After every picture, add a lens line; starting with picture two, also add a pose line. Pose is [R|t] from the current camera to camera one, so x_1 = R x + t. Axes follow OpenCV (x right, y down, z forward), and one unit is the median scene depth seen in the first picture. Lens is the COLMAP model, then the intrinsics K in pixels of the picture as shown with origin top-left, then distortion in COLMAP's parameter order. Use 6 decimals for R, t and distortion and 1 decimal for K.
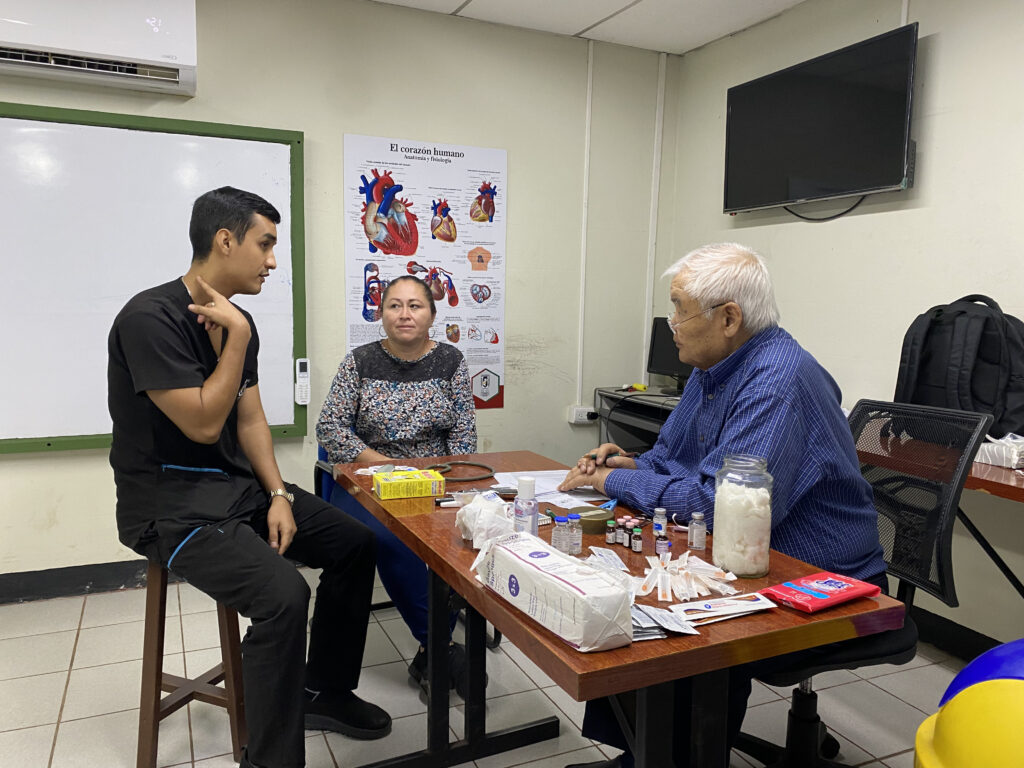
lens RADIAL K [[762.8, 0, 501.7], [0, 762.8, 382.6], [0, 0, 1]] dist [-0.000508, 0.000194]
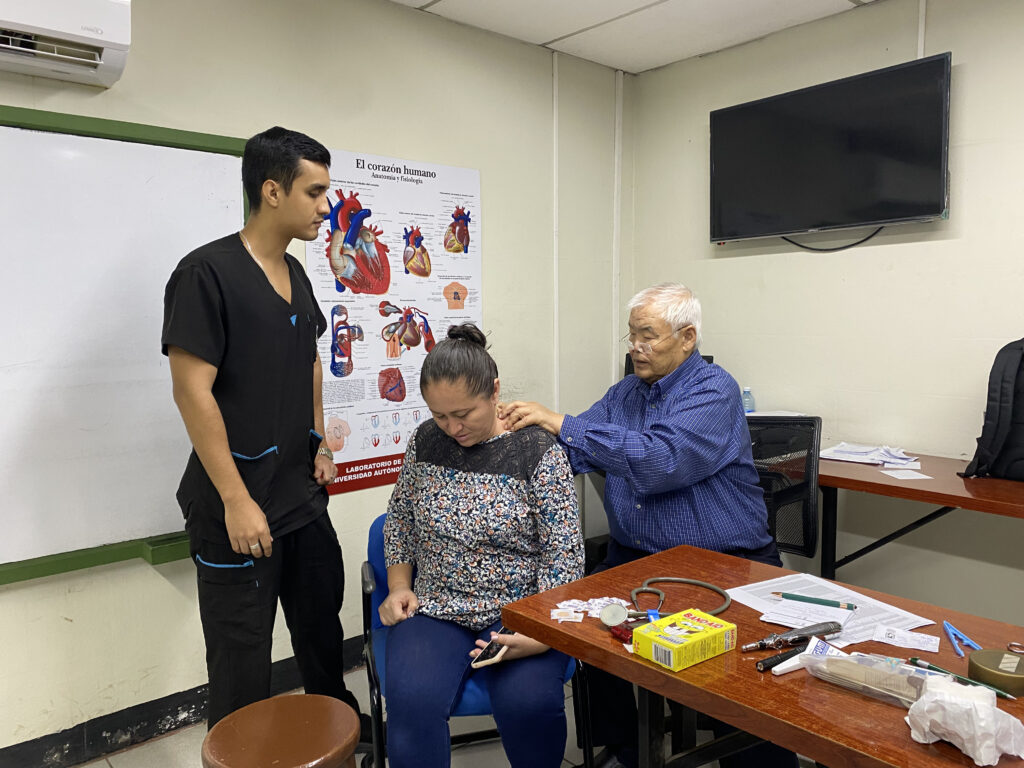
lens RADIAL K [[762.8, 0, 517.5], [0, 762.8, 386.3], [0, 0, 1]] dist [-0.000508, 0.000194]
pose [[0.957622, -0.054960, 0.282735, -0.220543], [0.060759, 0.998083, -0.011777, -0.048907], [-0.281546, 0.028457, 0.959126, 0.170417]]
